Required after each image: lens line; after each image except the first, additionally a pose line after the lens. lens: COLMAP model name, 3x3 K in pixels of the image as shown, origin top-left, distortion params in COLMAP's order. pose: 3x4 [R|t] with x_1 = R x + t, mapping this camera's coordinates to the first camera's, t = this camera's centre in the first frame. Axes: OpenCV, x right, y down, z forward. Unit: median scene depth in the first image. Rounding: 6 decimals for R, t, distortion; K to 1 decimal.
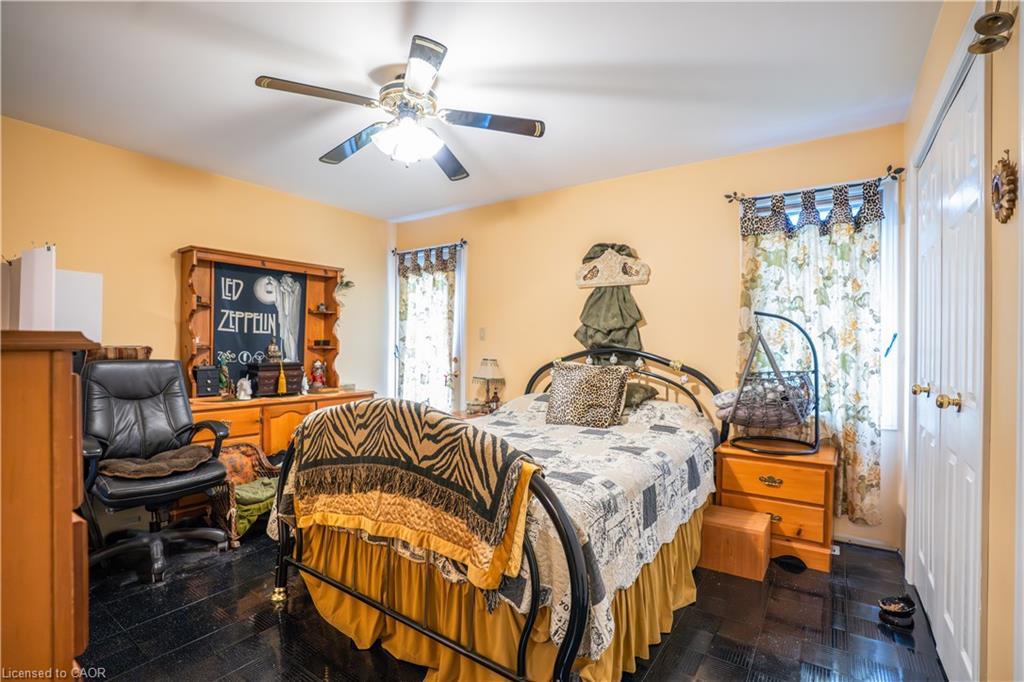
lens RADIAL K [[472.1, 0, 514.4], [0, 472.1, 338.7], [0, 0, 1]] dist [-0.040184, 0.000128]
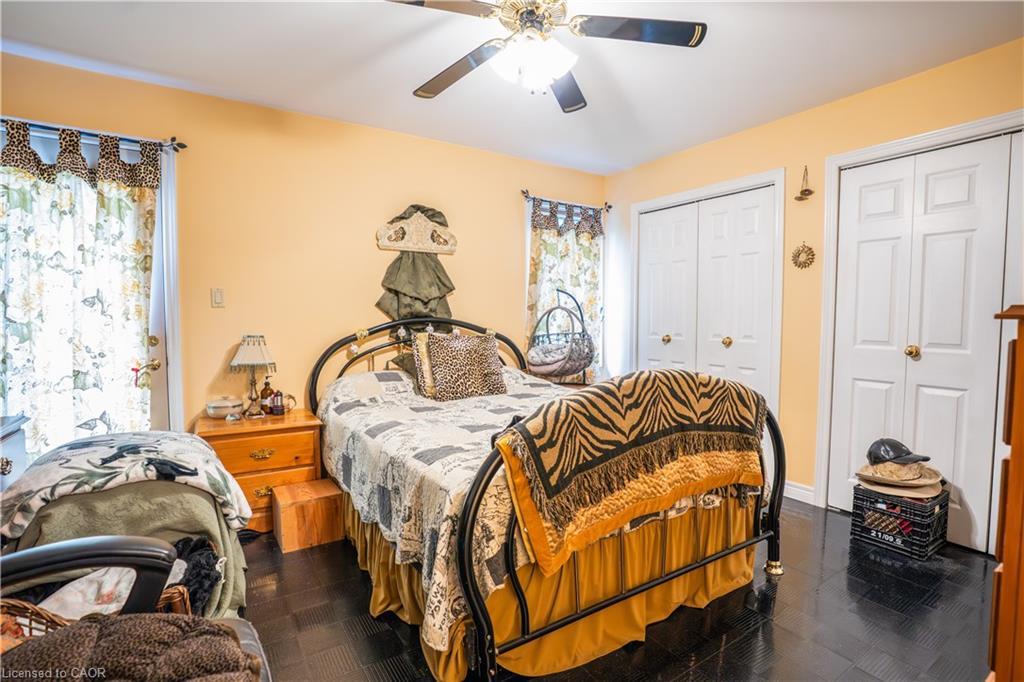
lens RADIAL K [[493.1, 0, 512.2], [0, 493.1, 344.9], [0, 0, 1]] dist [-0.020466, 0.000276]
pose [[0.374695, -0.062804, 0.925019, -0.847894], [-0.007102, 0.997479, 0.070601, 0.004530], [-0.927121, -0.033023, 0.373304, 0.582469]]
